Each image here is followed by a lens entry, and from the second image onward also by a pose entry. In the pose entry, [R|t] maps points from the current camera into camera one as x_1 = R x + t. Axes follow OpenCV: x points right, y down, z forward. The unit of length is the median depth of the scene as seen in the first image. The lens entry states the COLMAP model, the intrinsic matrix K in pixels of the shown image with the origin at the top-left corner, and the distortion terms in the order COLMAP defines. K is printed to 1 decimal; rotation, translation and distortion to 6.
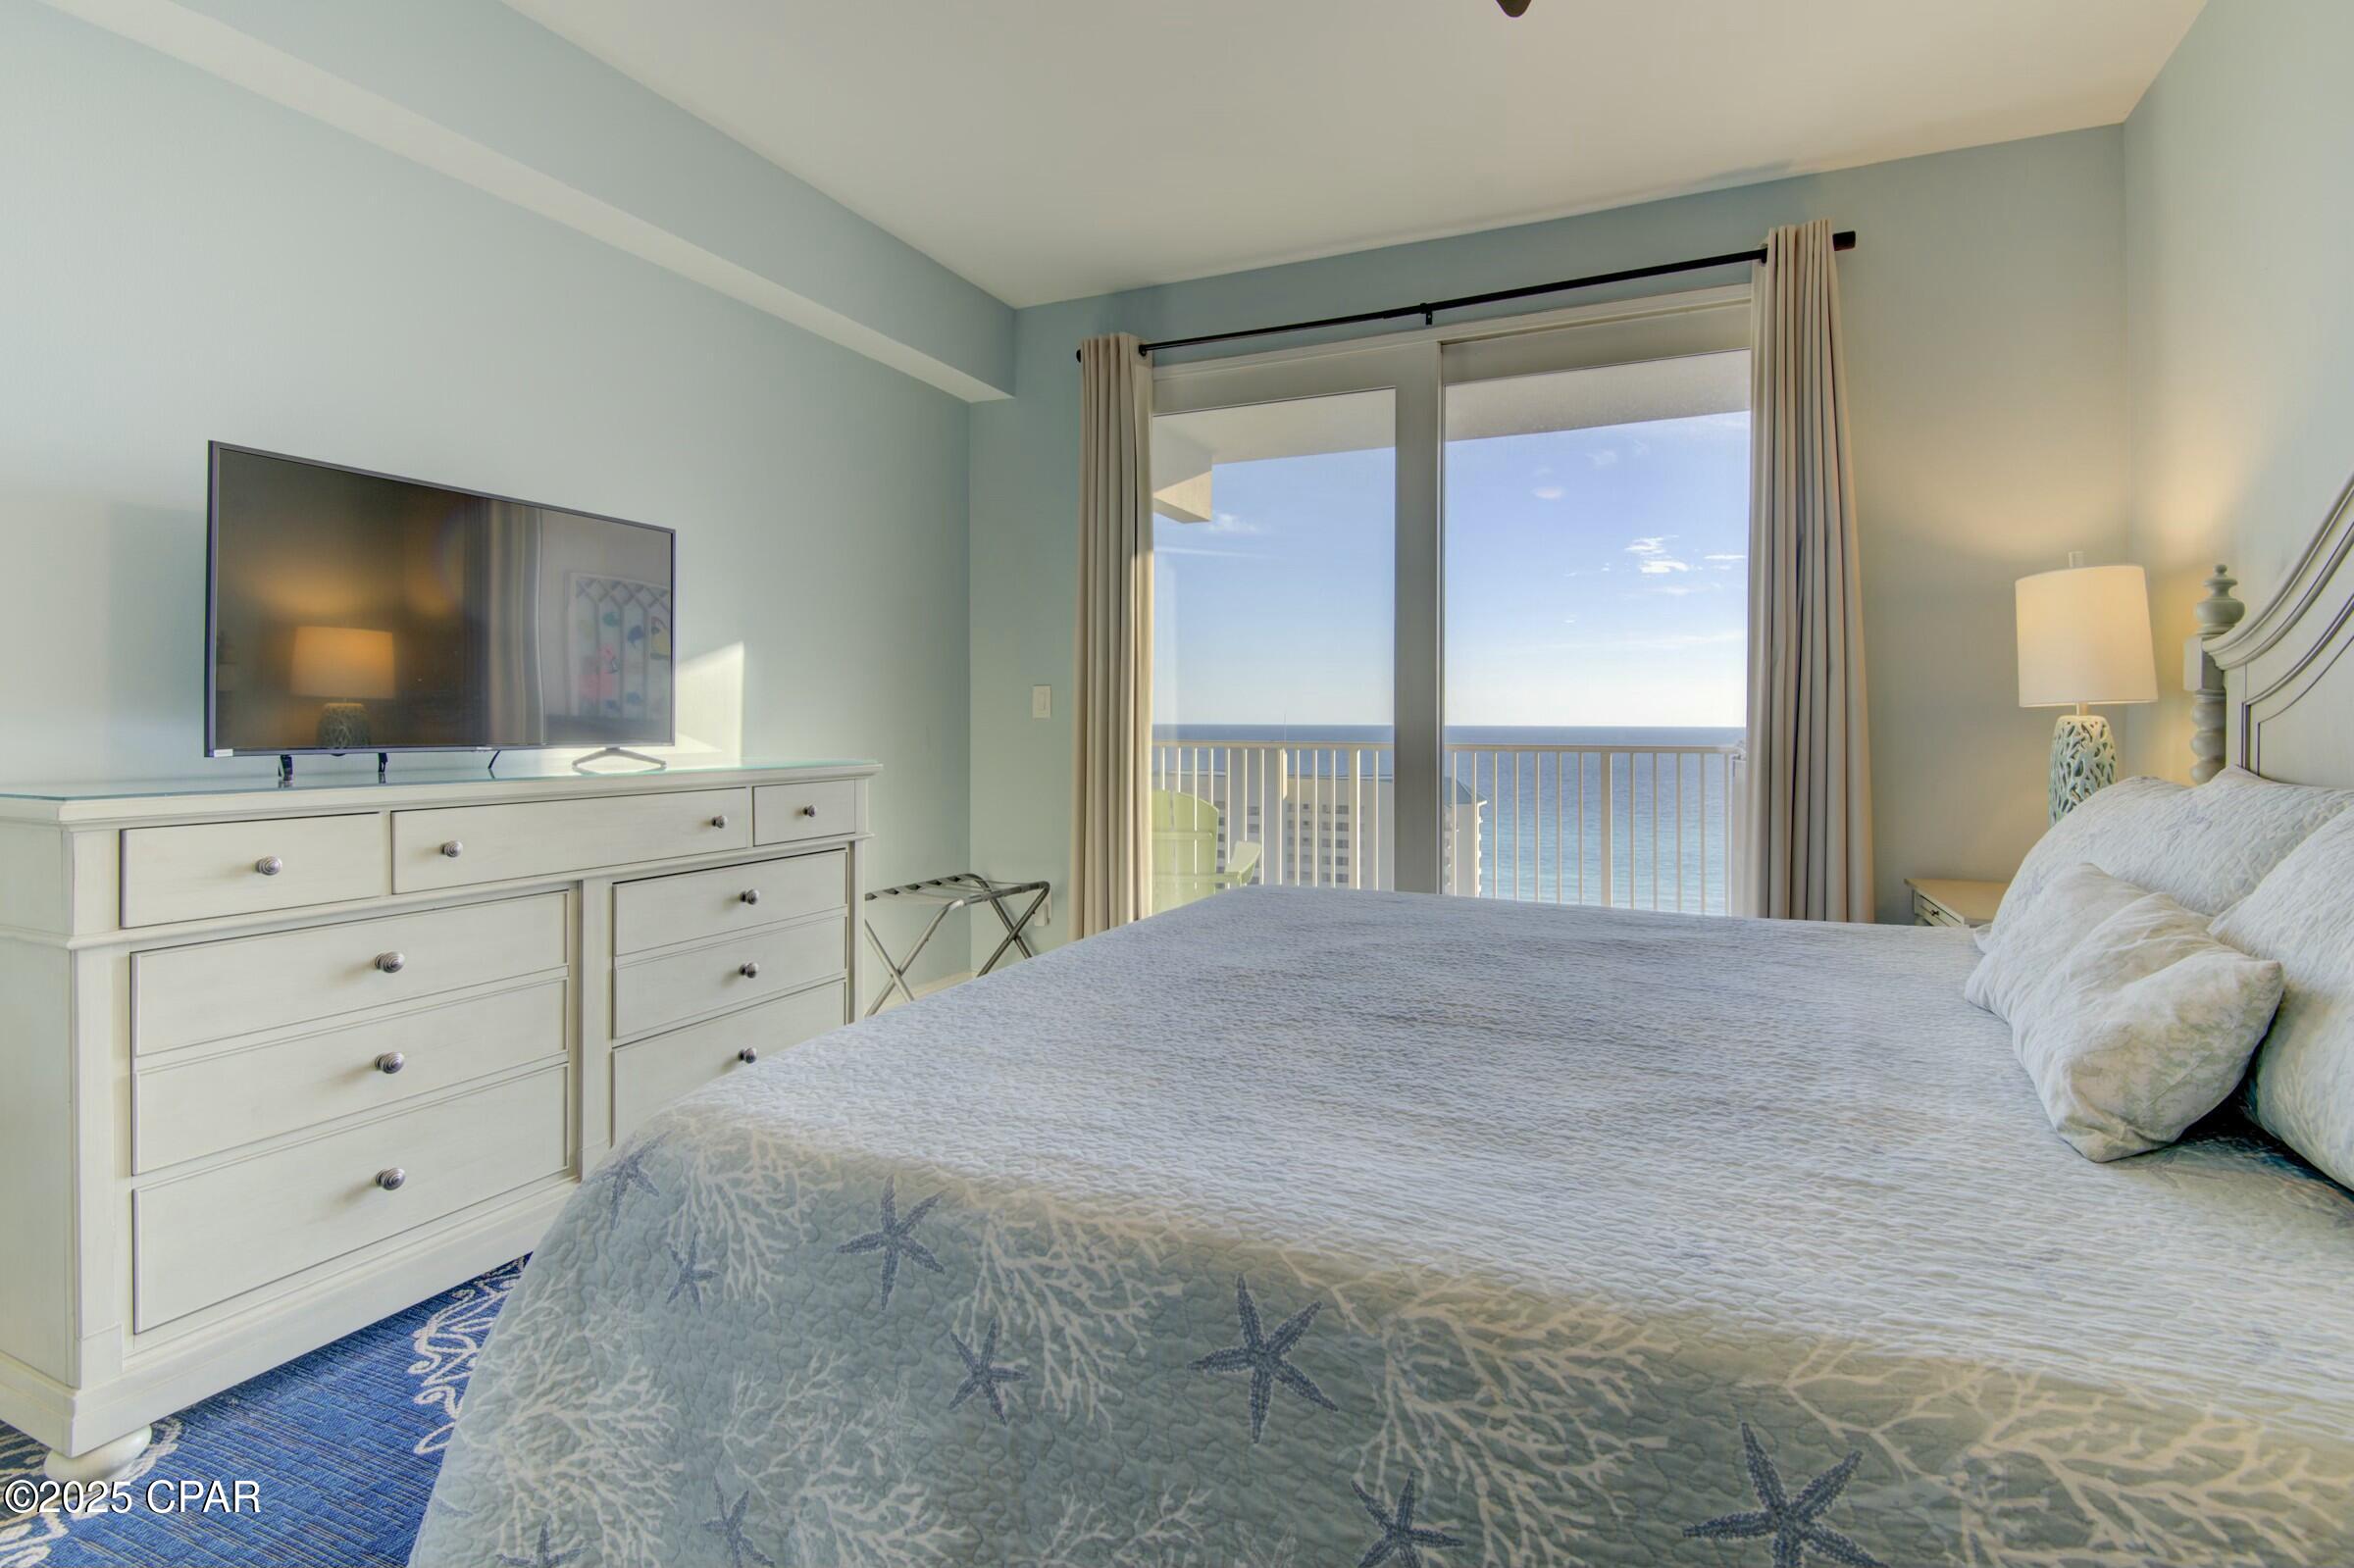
lens RADIAL K [[1118.4, 0, 1184.1], [0, 1118.4, 704.9], [0, 0, 1]] dist [0.001504, -0.011307]
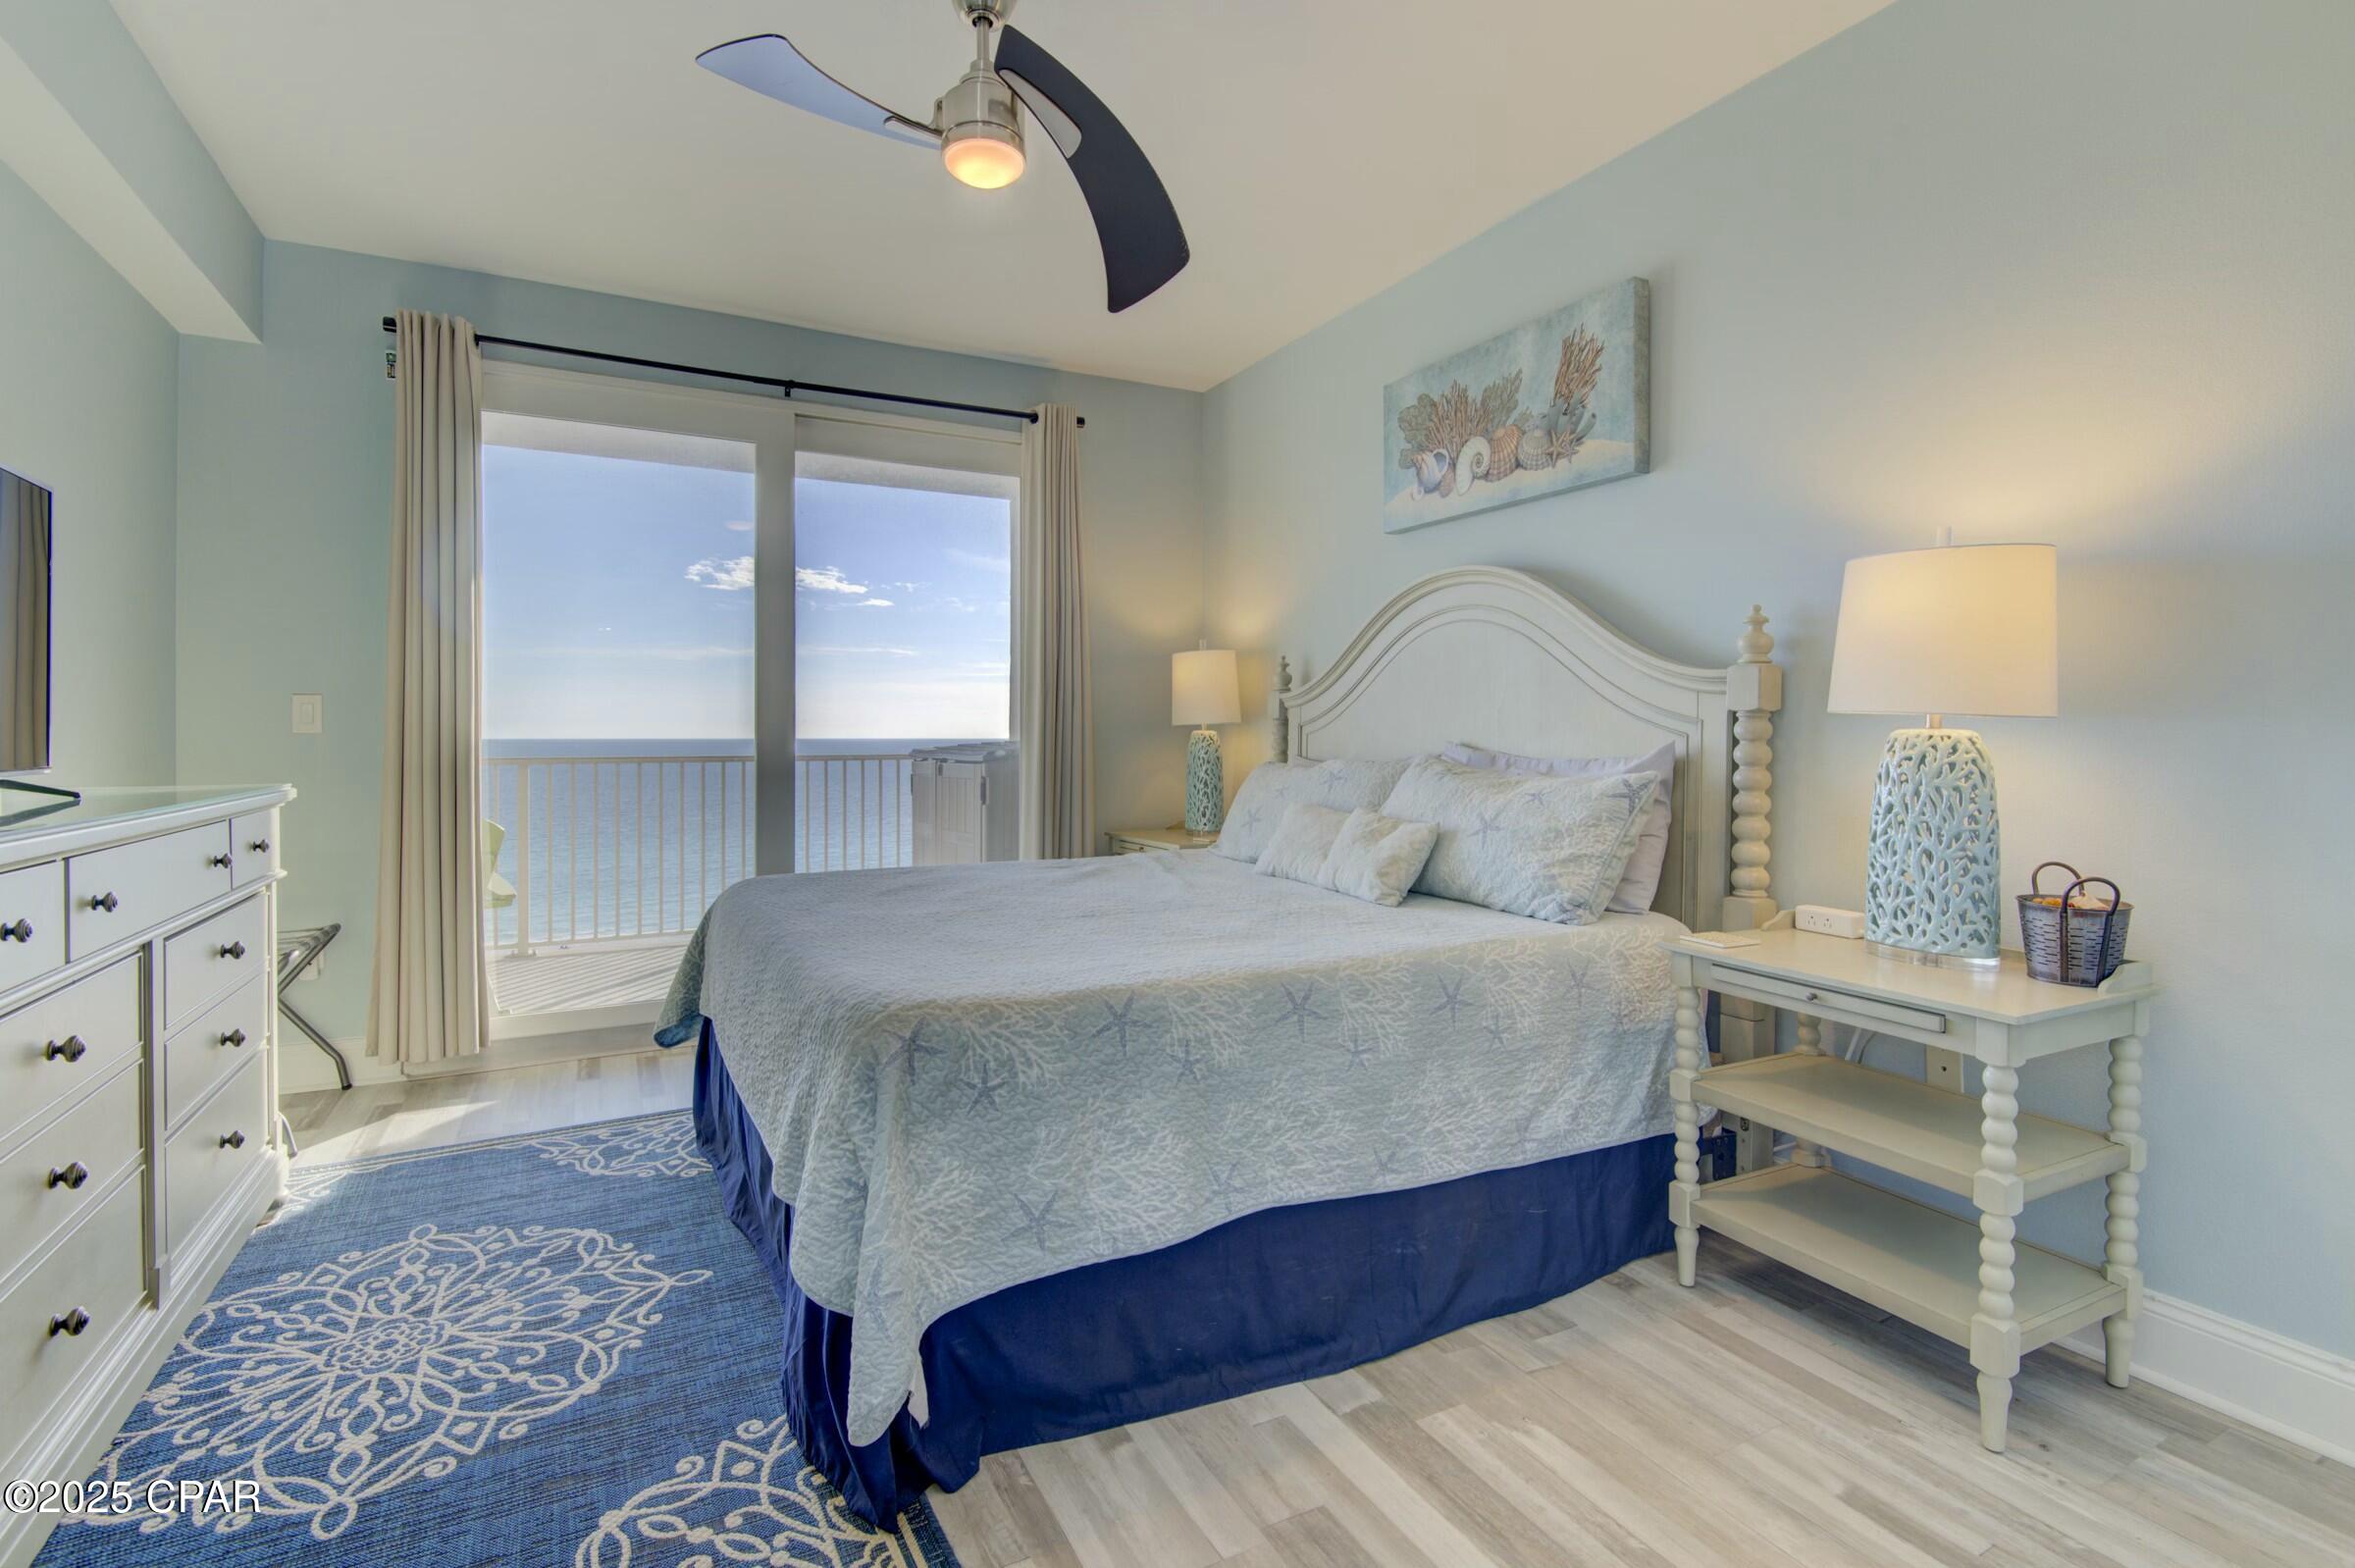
lens RADIAL K [[1103.4, 0, 1183.4], [0, 1103.4, 756.2], [0, 0, 1]] dist [-0.000149, -0.000656]
pose [[0.608193, -0.019250, 0.793556, -0.641983], [-0.008994, 0.999475, 0.031138, -0.004003], [-0.793738, -0.026075, 0.607700, -0.064246]]
